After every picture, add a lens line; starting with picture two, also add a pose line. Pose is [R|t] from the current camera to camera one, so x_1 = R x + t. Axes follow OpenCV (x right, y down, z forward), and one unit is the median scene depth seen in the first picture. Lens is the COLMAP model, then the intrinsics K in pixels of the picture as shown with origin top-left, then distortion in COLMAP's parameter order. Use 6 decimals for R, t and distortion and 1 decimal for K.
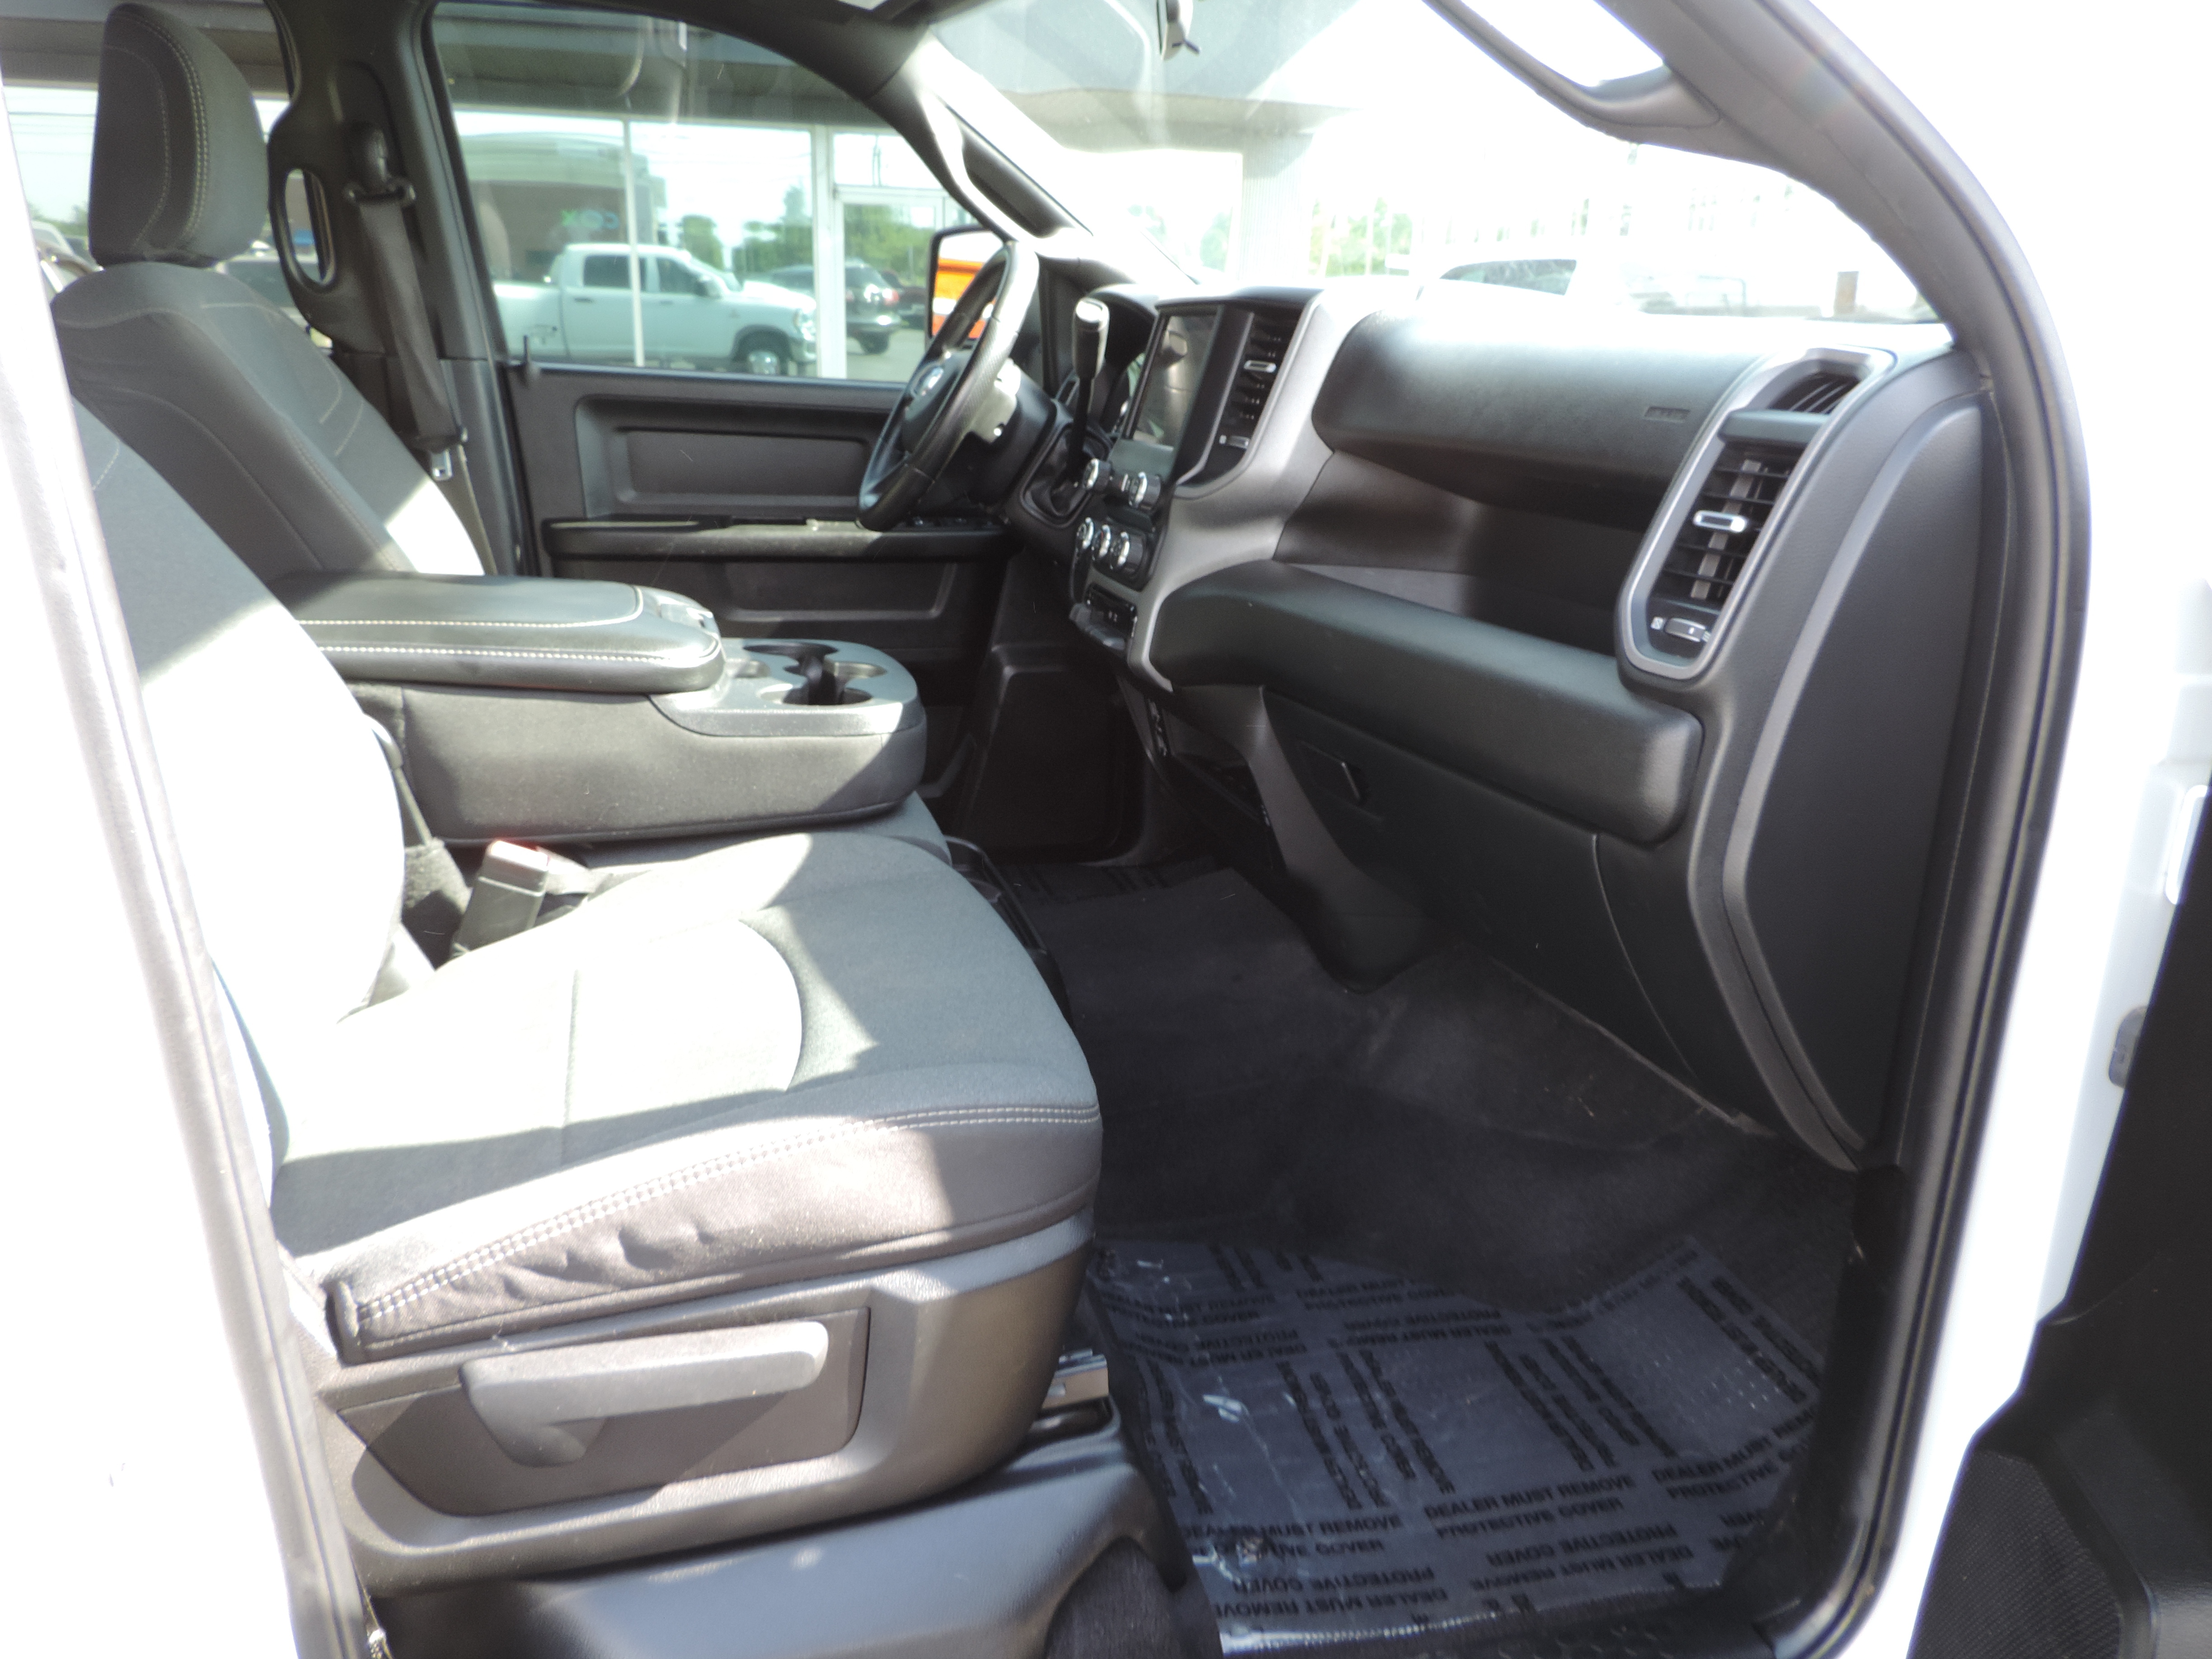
lens RADIAL K [[1563.6, 0, 1102.1], [0, 1563.6, 834.0], [0, 0, 1]] dist [-0.050204, 0.001823]
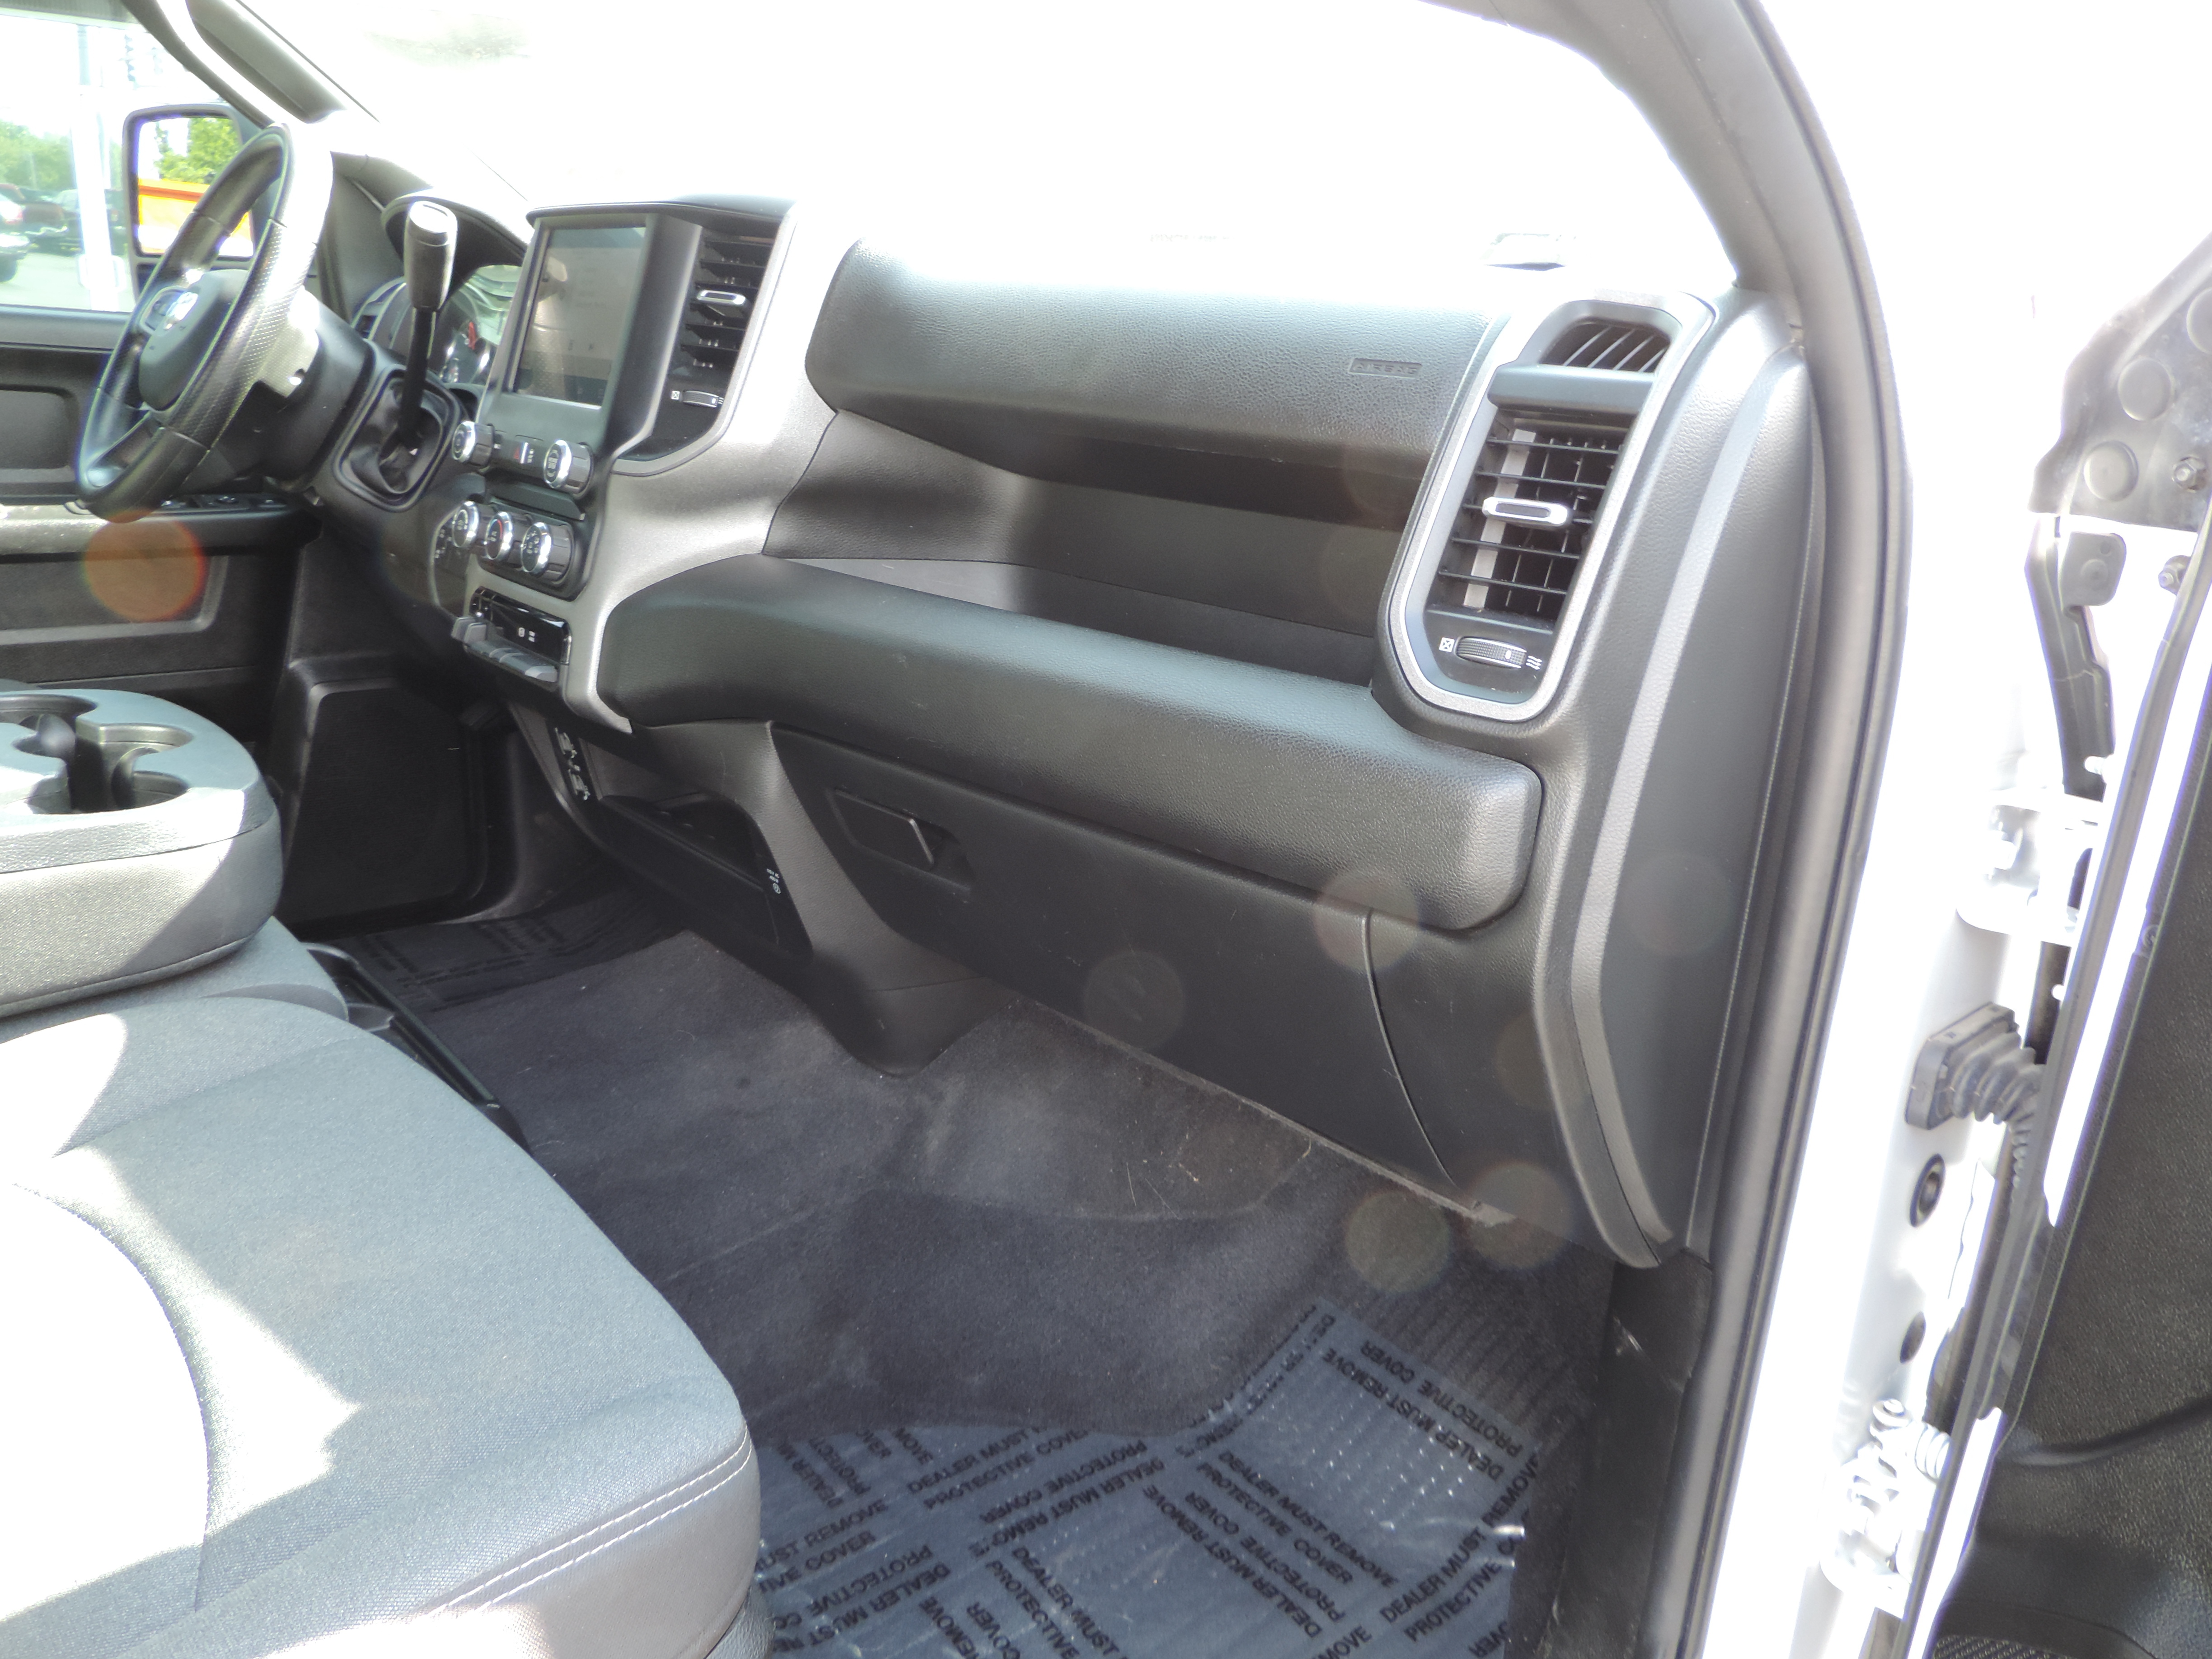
lens RADIAL K [[1555.2, 0, 1102.7], [0, 1555.2, 824.8], [0, 0, 1]] dist [-0.026898, 0.005285]
pose [[0.895142, -0.110778, 0.431797, -0.084705], [0.099807, 0.993845, 0.048065, -0.064030], [-0.434464, 0.000072, 0.900689, 0.242499]]
